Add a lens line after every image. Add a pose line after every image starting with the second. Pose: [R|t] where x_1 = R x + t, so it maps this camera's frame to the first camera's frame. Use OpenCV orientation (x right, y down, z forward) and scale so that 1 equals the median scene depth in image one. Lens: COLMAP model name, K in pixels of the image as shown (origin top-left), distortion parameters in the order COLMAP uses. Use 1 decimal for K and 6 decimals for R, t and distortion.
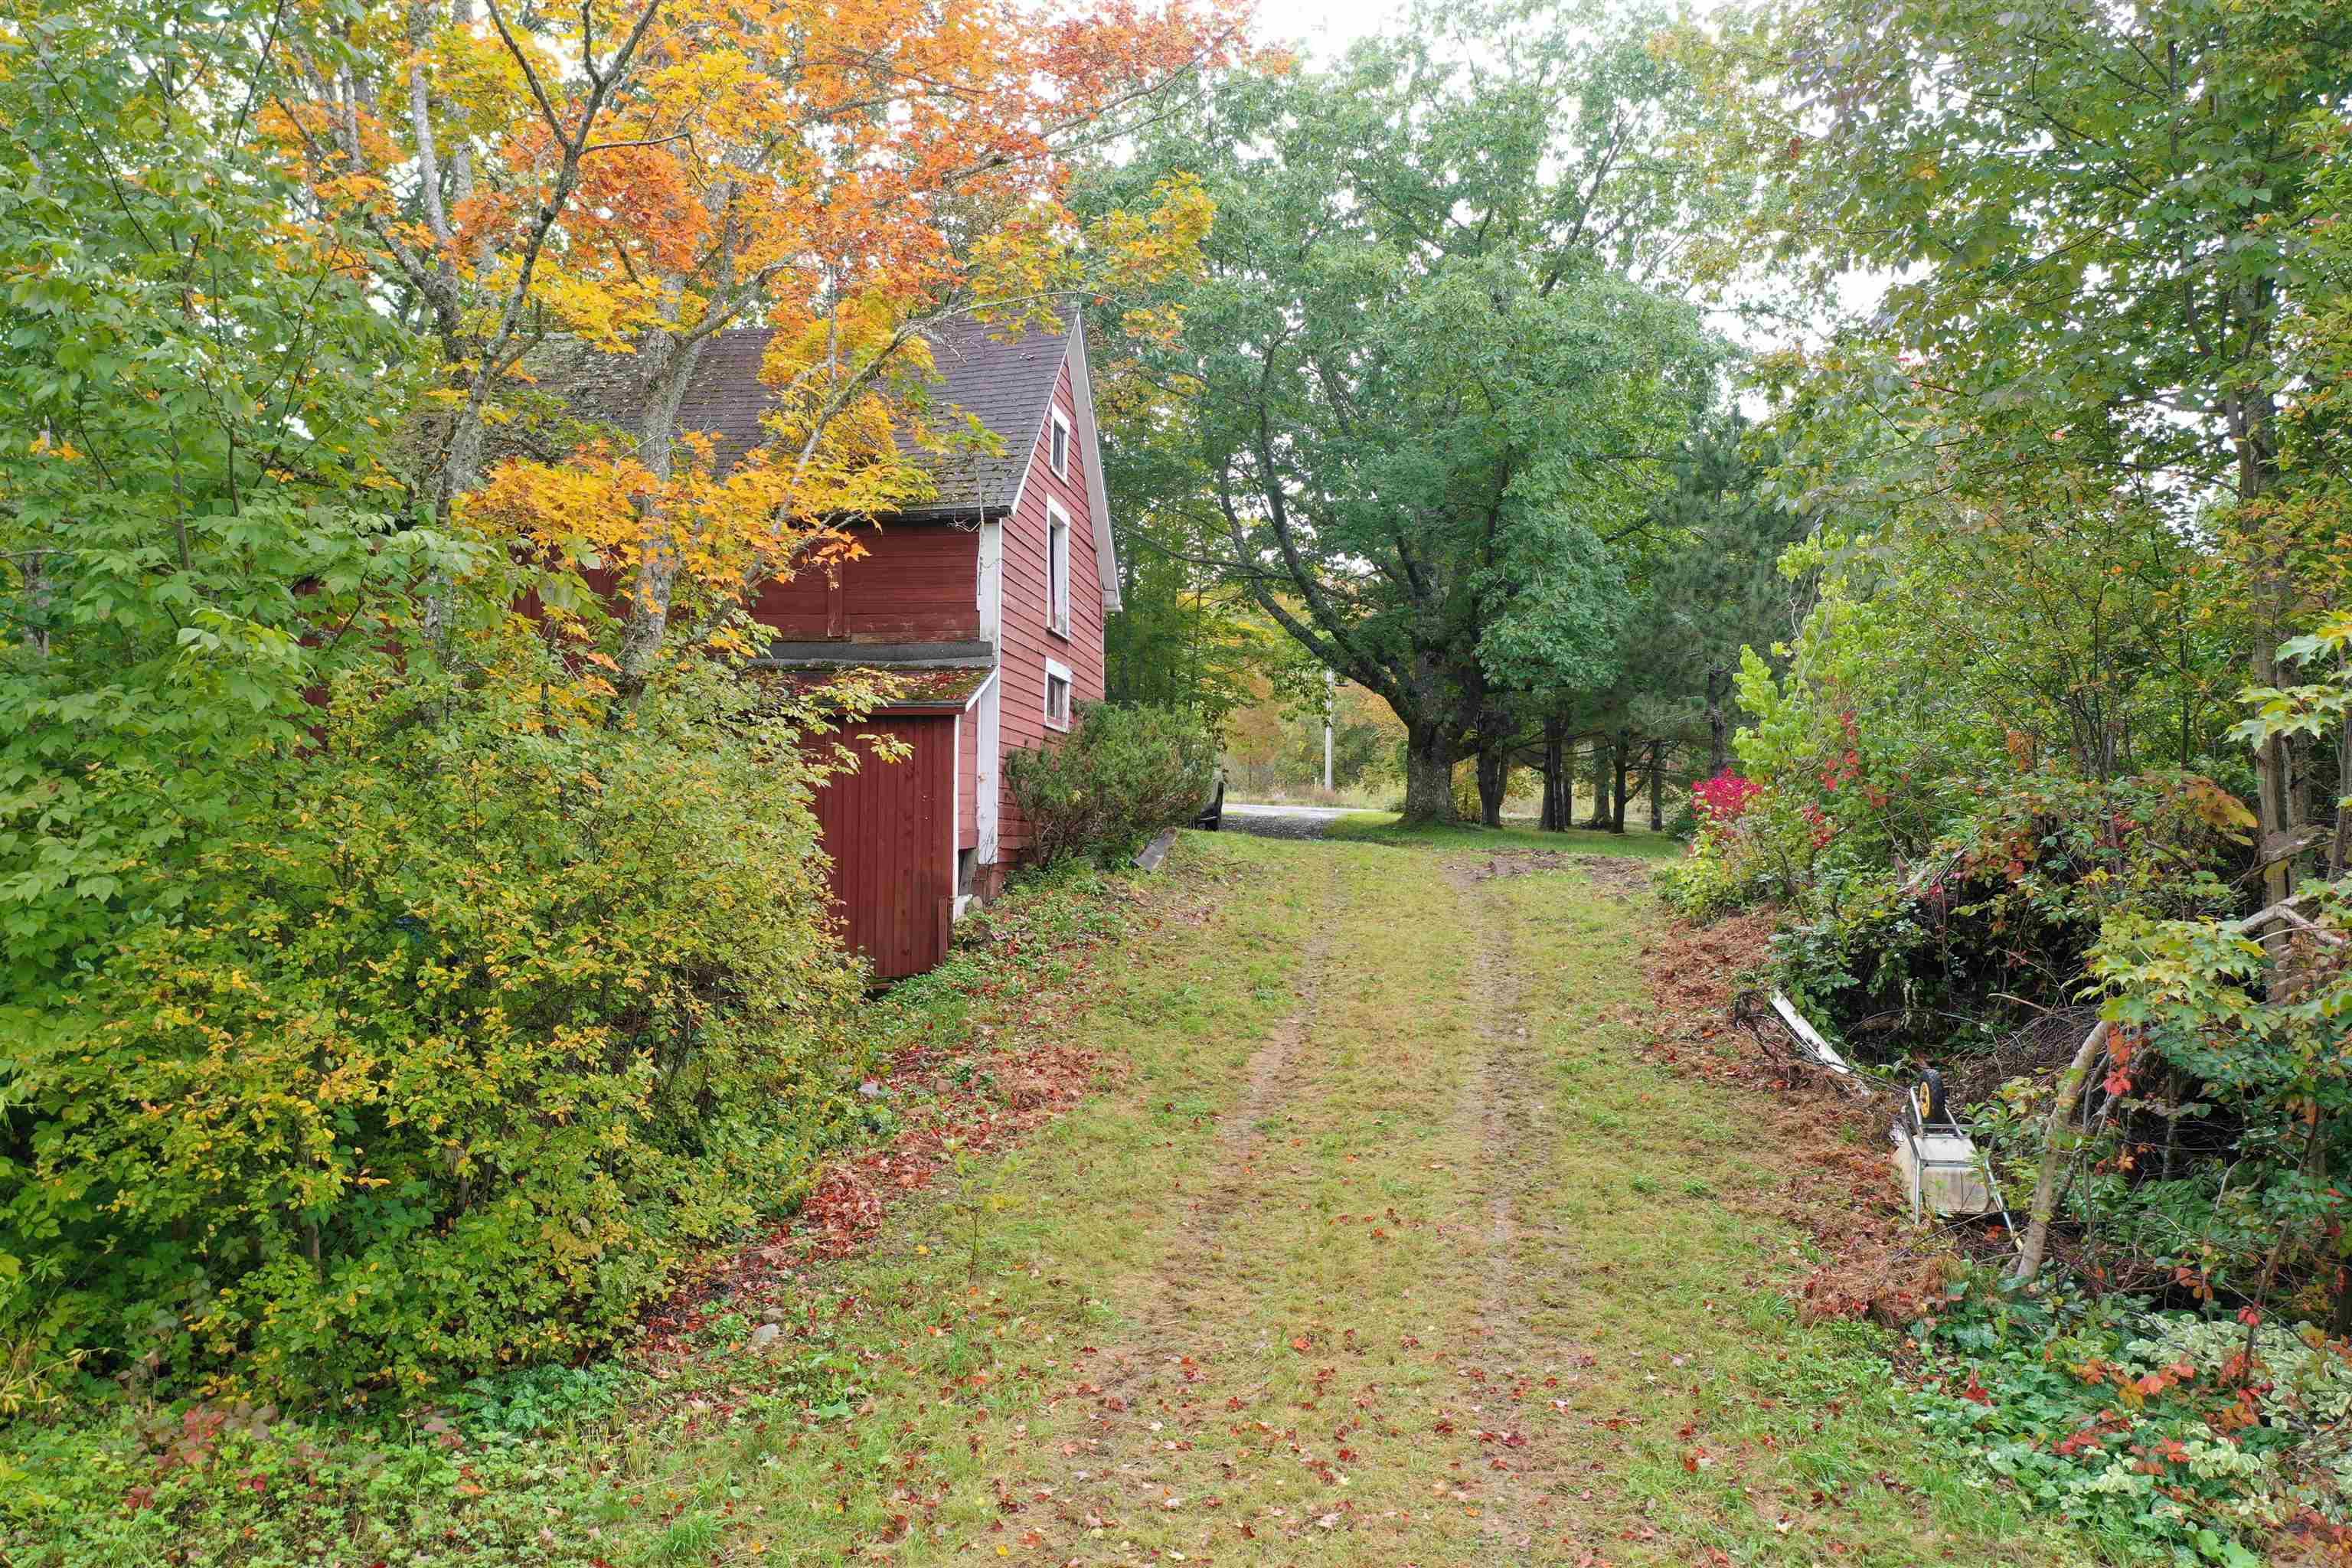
lens RADIAL K [[1865.0, 0, 1177.8], [0, 1865.0, 778.9], [0, 0, 1]] dist [0.000680, -0.003338]
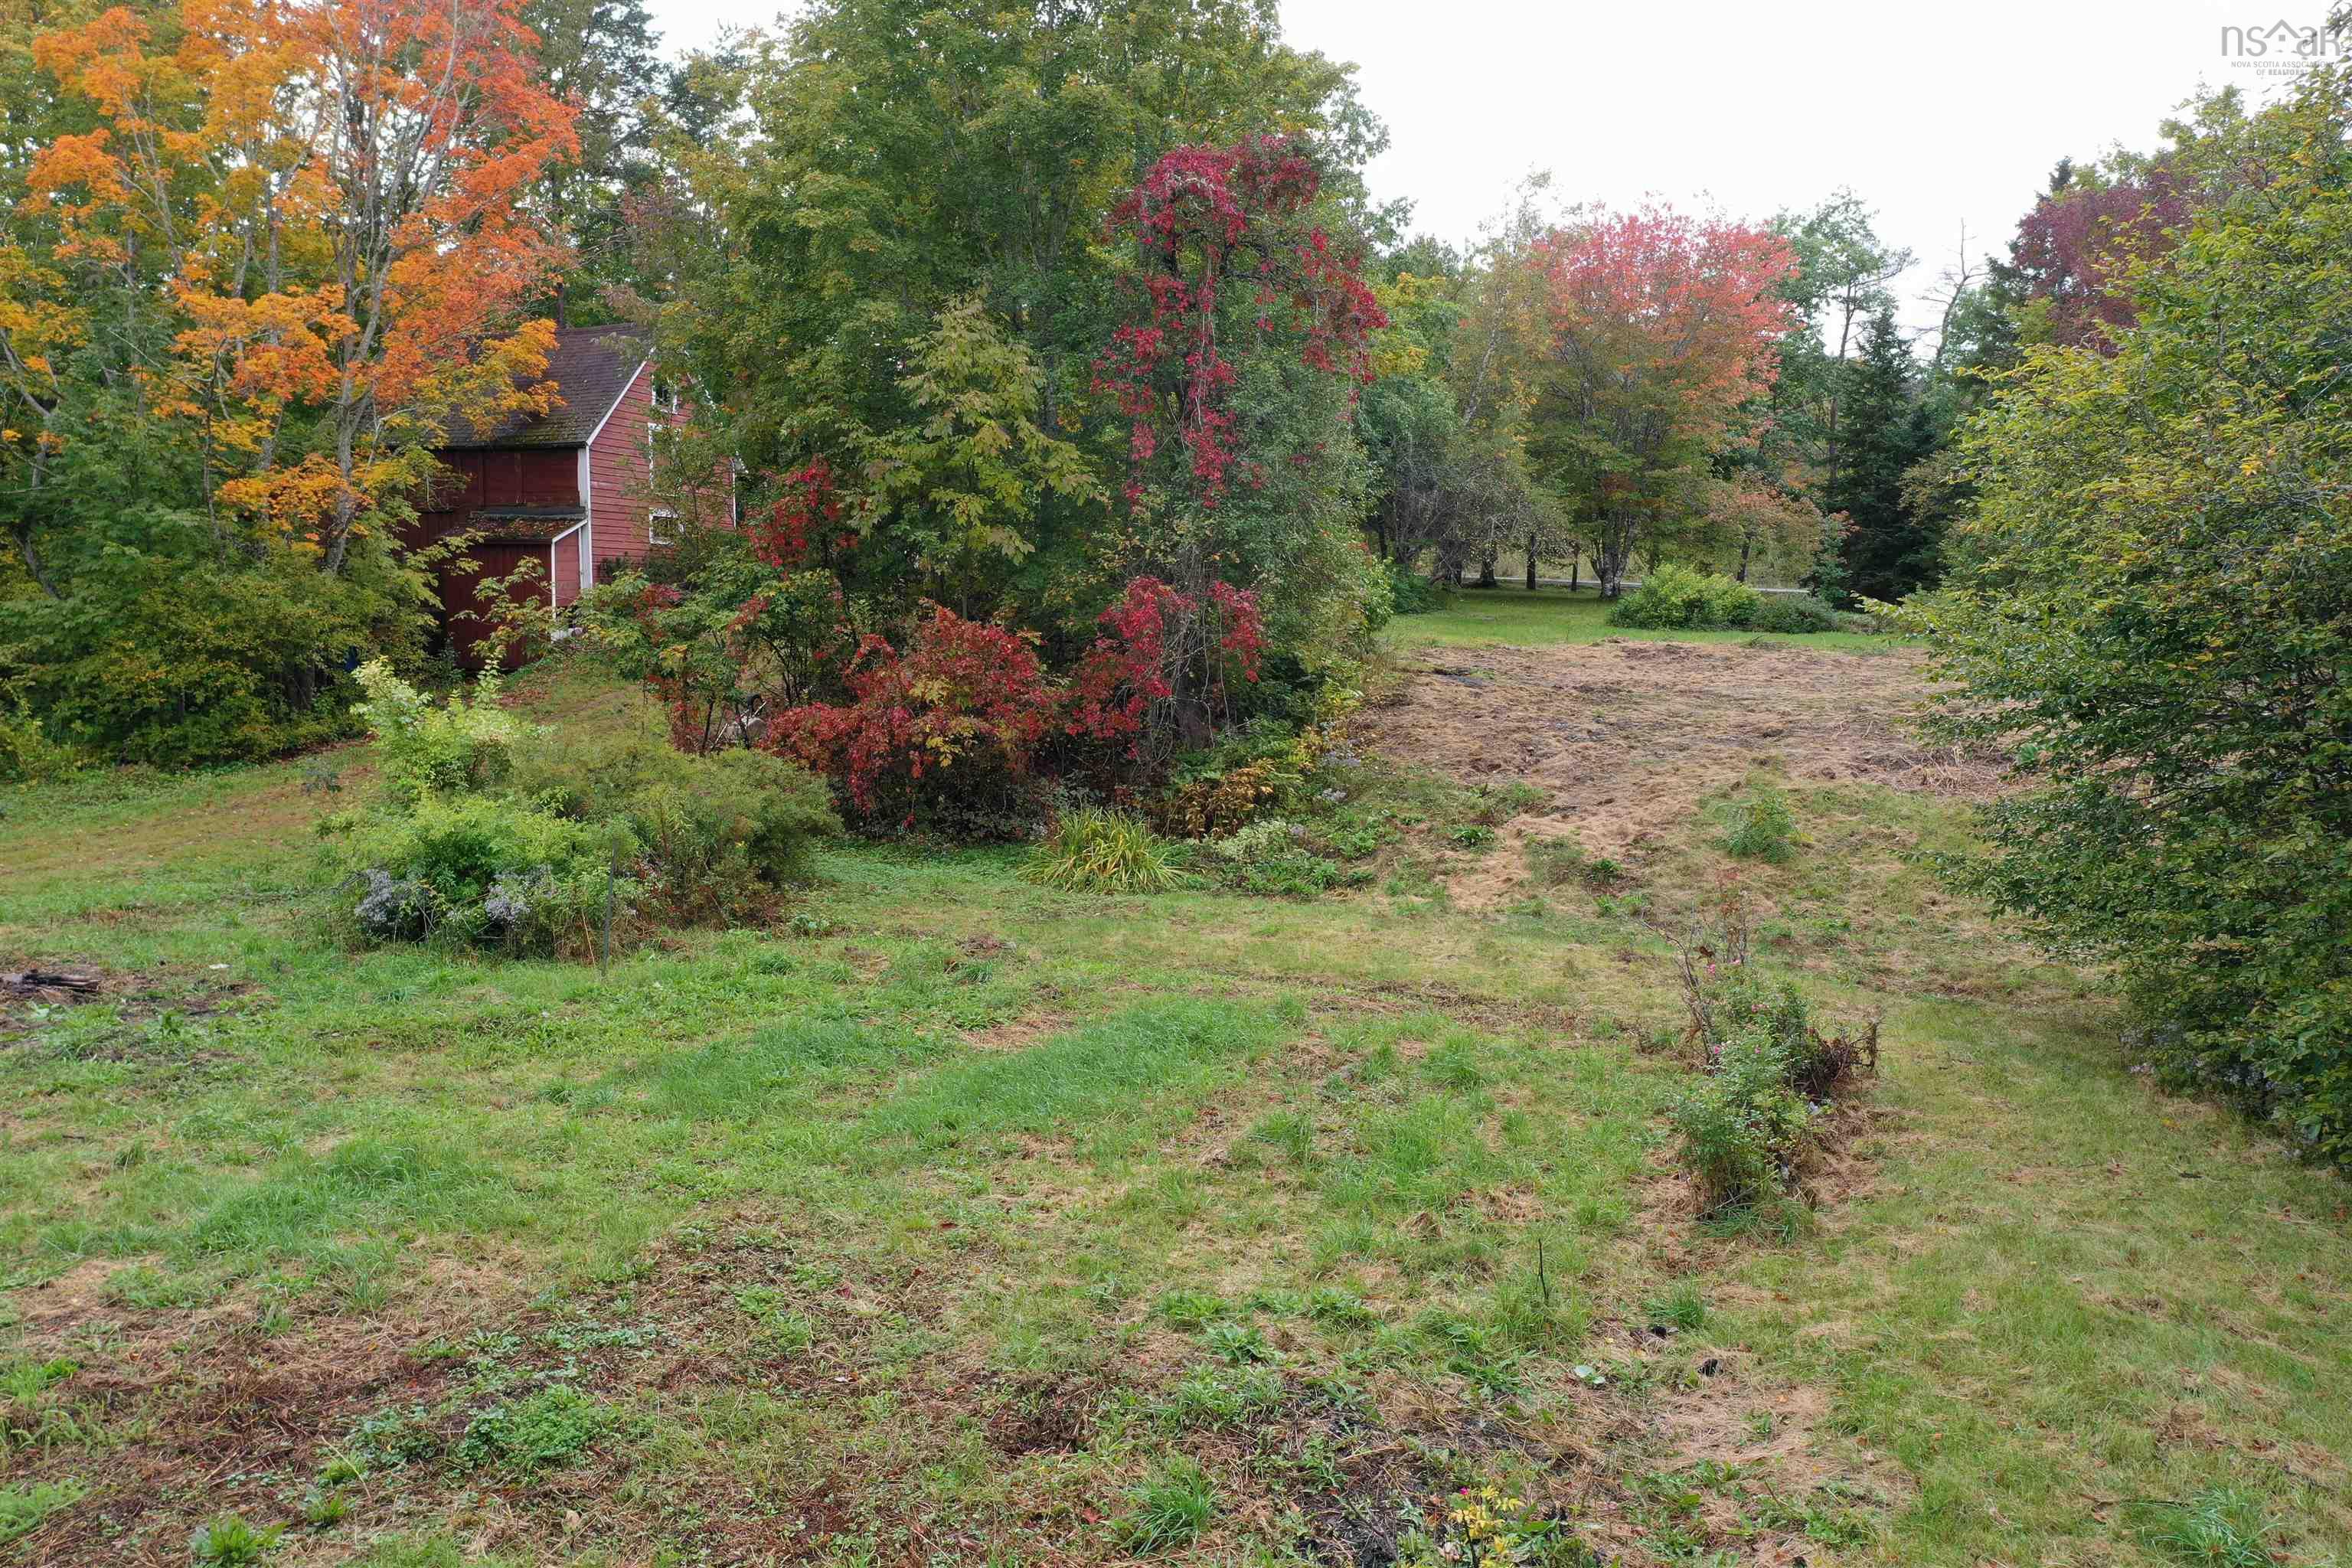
lens RADIAL K [[1865.0, 0, 1177.8], [0, 1865.0, 778.9], [0, 0, 1]] dist [0.000680, -0.003338]
pose [[0.979624, 0.025203, -0.199254, 0.606626], [0.001819, 0.990941, 0.134285, -0.030836], [0.200833, -0.131911, 0.970704, -0.584239]]
